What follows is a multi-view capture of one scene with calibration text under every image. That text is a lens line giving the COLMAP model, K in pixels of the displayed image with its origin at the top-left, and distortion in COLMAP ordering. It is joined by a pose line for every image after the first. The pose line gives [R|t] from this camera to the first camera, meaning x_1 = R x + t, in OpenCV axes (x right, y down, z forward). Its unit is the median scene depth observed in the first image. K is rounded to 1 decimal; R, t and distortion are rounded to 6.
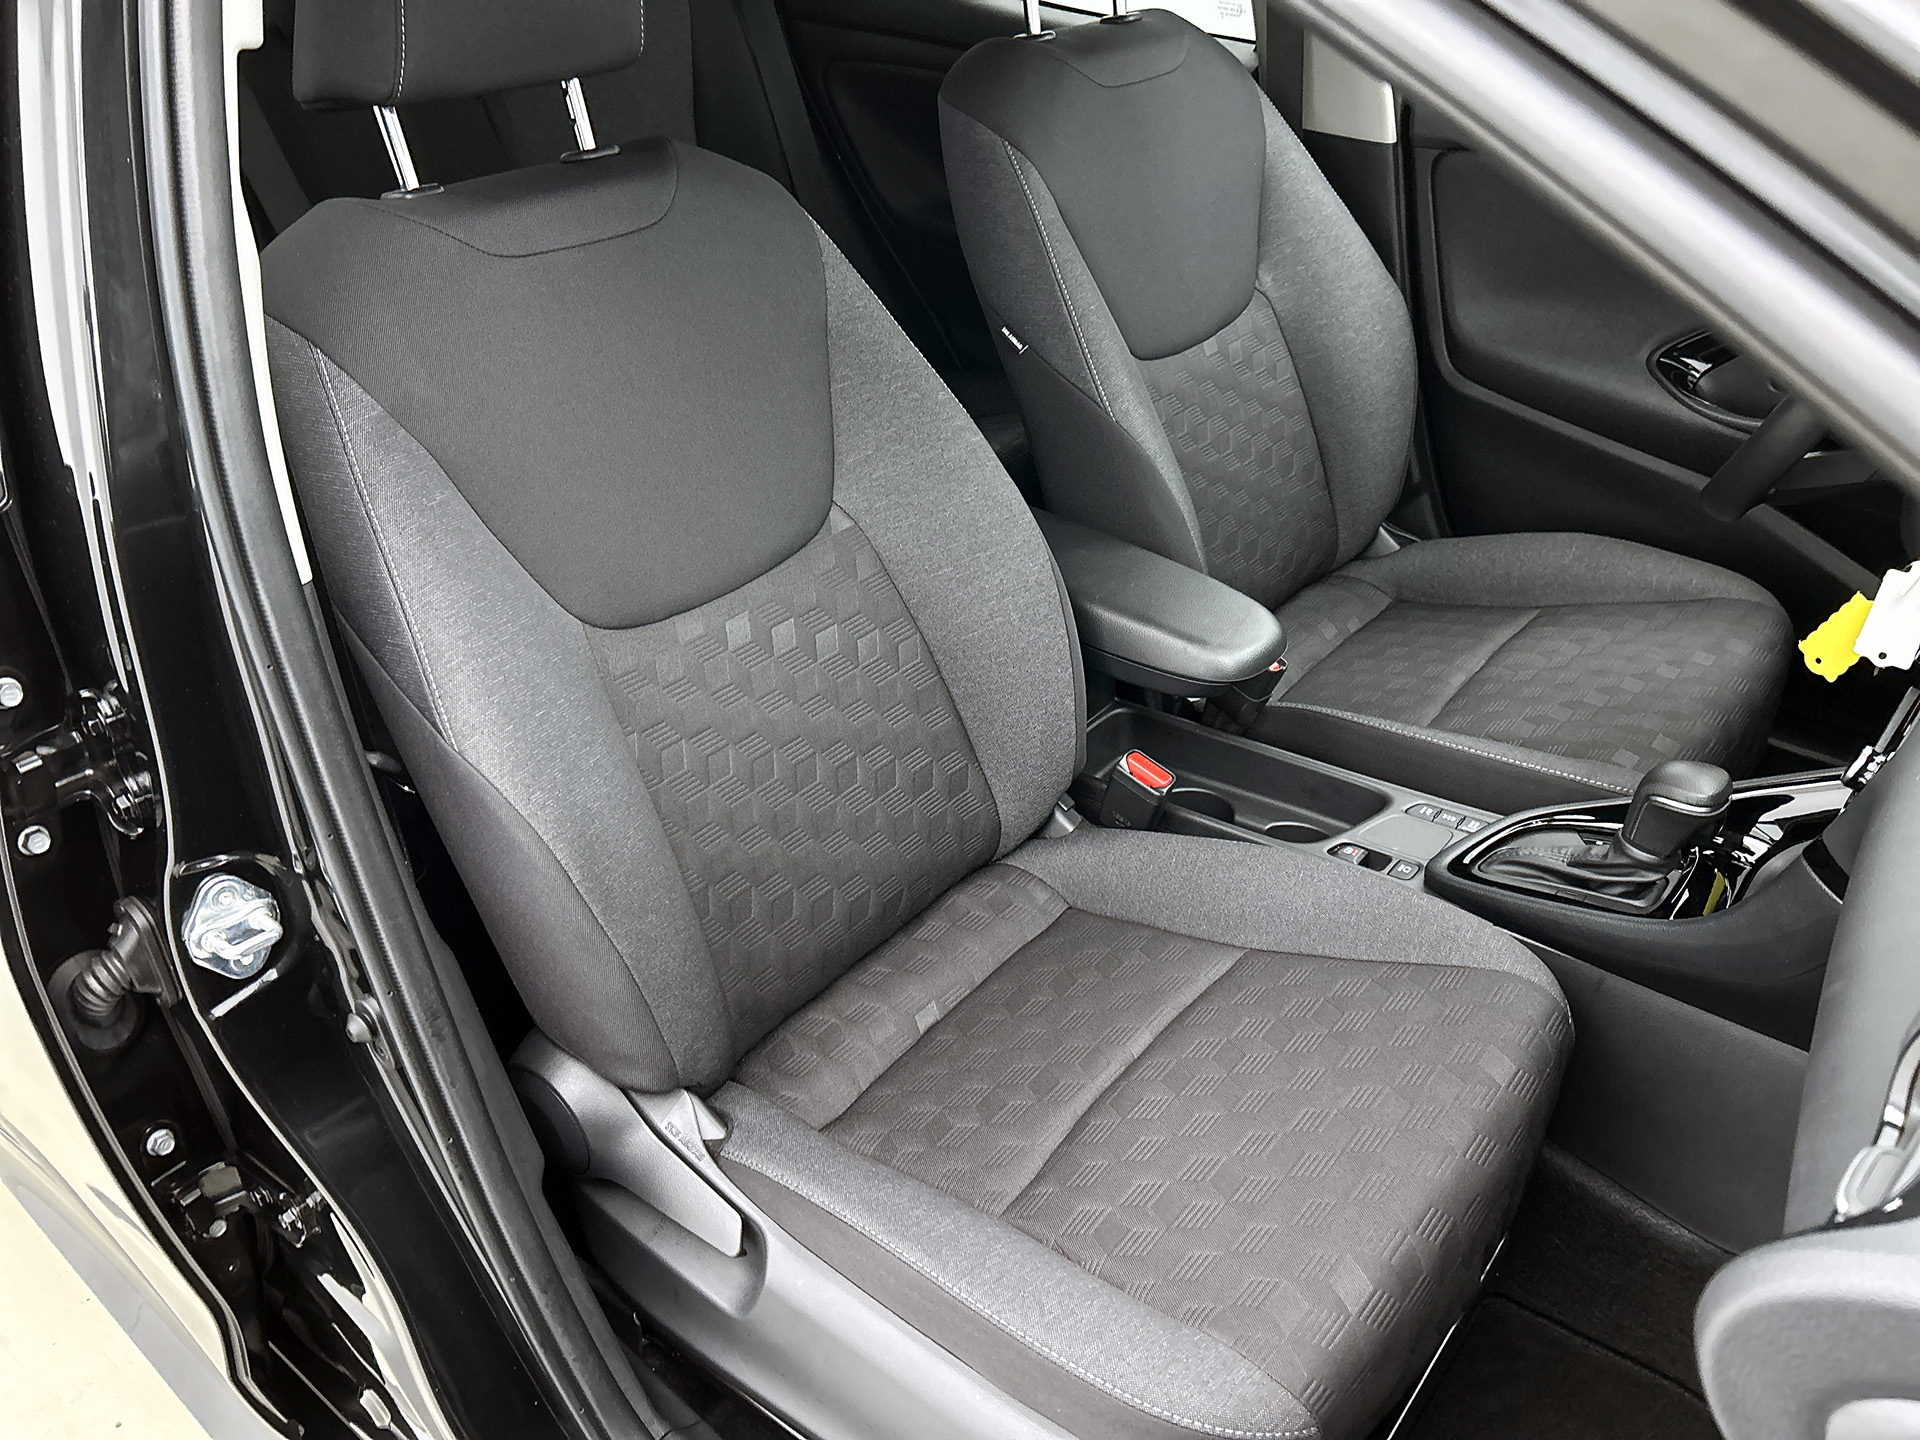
lens RADIAL K [[1445.5, 0, 950.0], [0, 1445.5, 729.8], [0, 0, 1]] dist [0.066721, -0.101998]
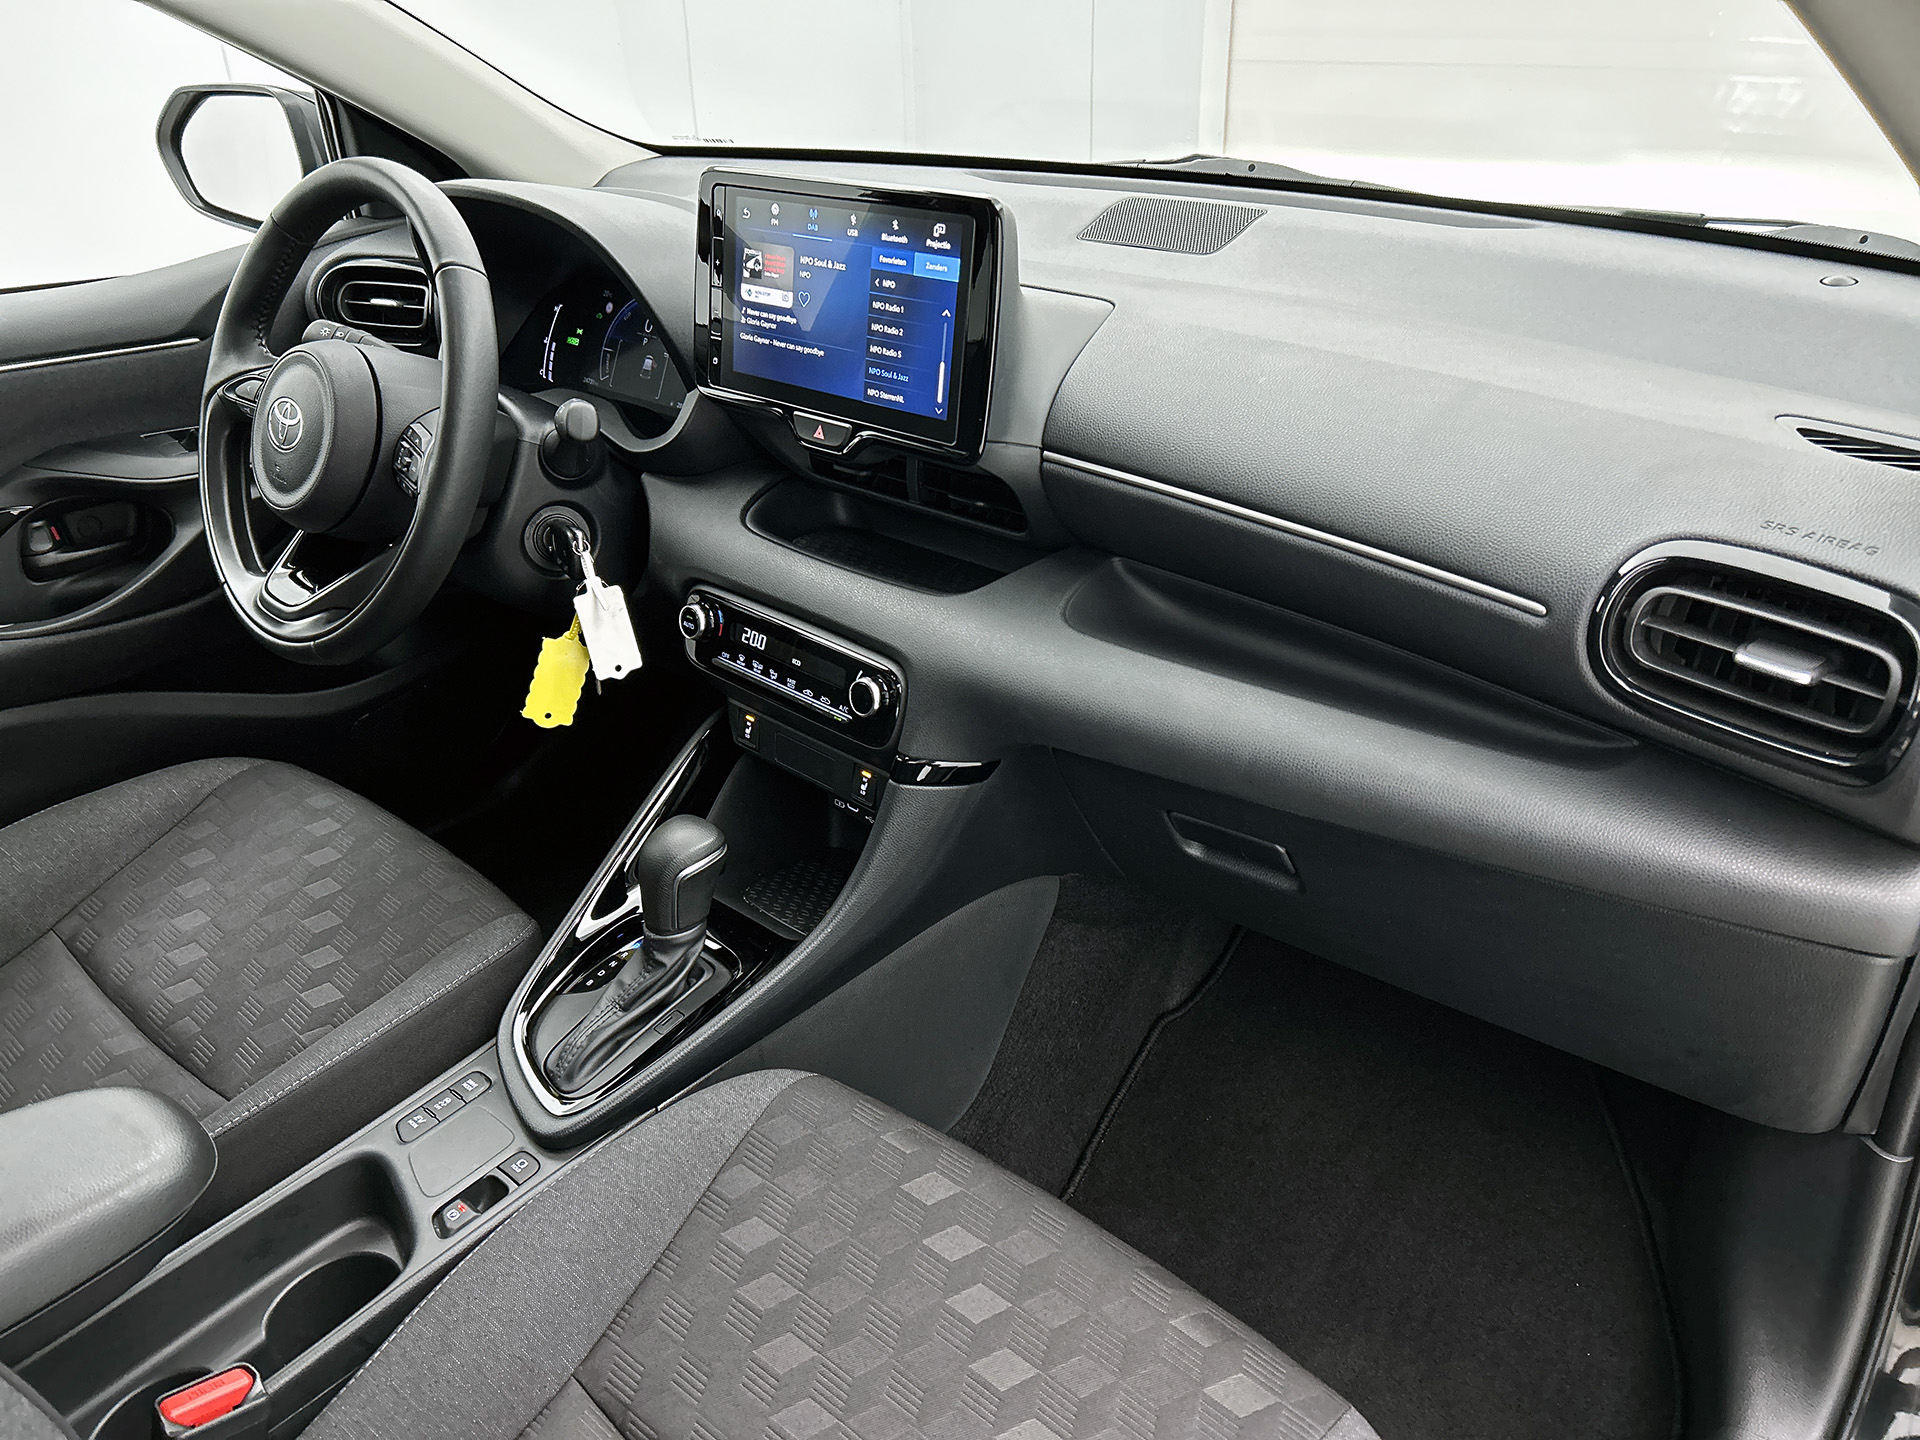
lens RADIAL K [[1445.5, 0, 950.0], [0, 1445.5, 729.8], [0, 0, 1]] dist [0.066721, -0.101998]
pose [[0.054501, -0.463391, 0.884476, -0.254573], [0.563772, 0.745376, 0.355775, -0.222782], [-0.824131, 0.479253, 0.301871, 0.448030]]
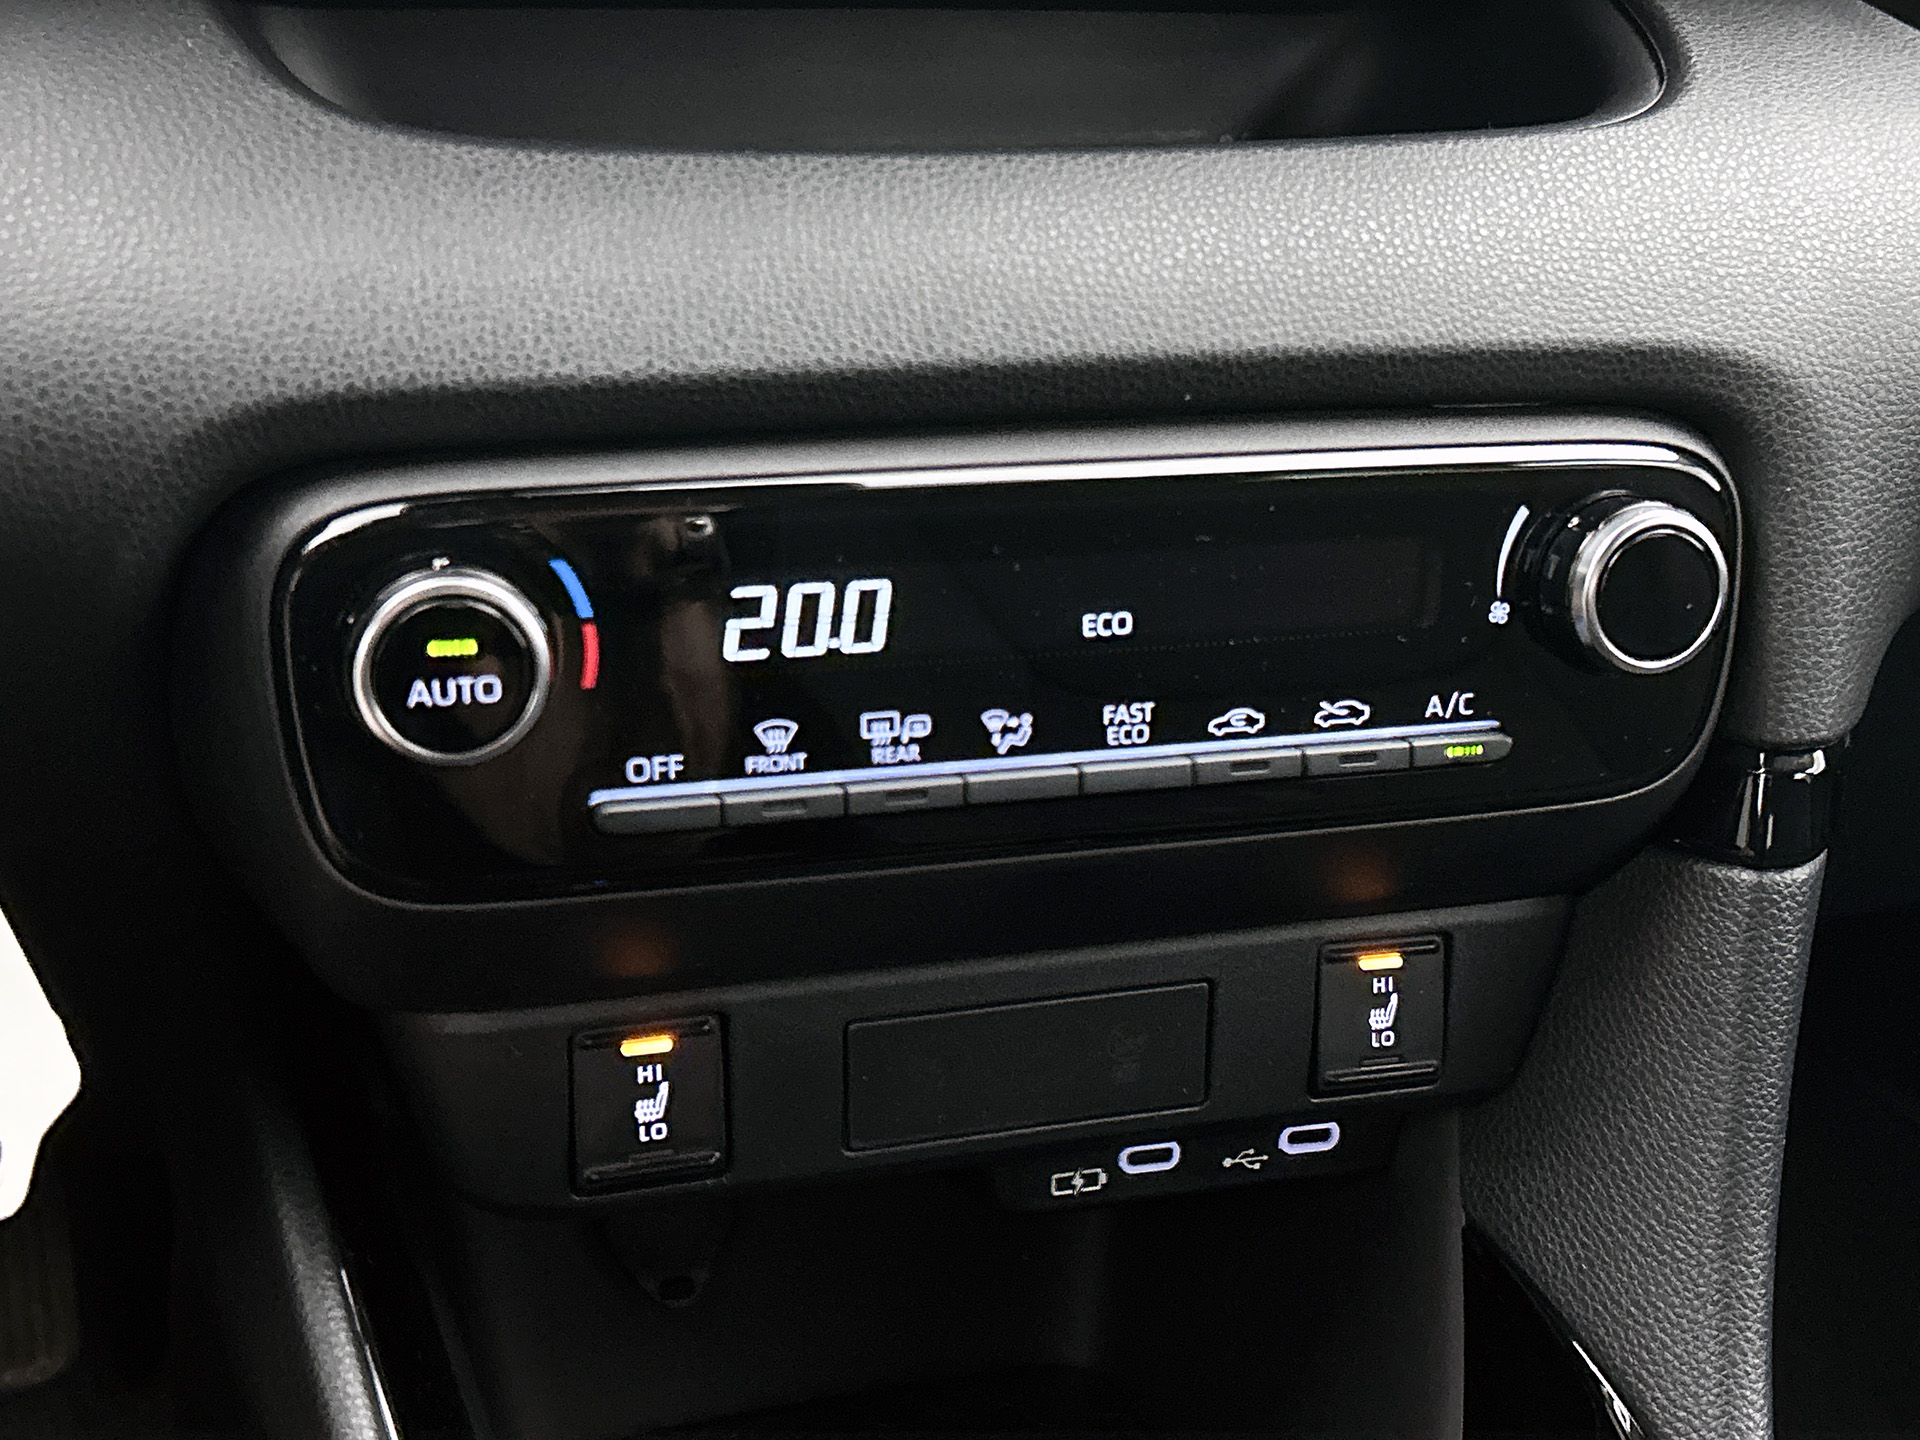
lens RADIAL K [[2429.7, 0, 962.9], [0, 2429.7, 717.6], [0, 0, 1]] dist [0.013557, 0.009176]
pose [[-0.846191, -0.269972, 0.459430, 0.384859], [0.245061, 0.568432, 0.785385, -0.240262], [-0.473187, 0.777175, -0.414842, 0.907715]]
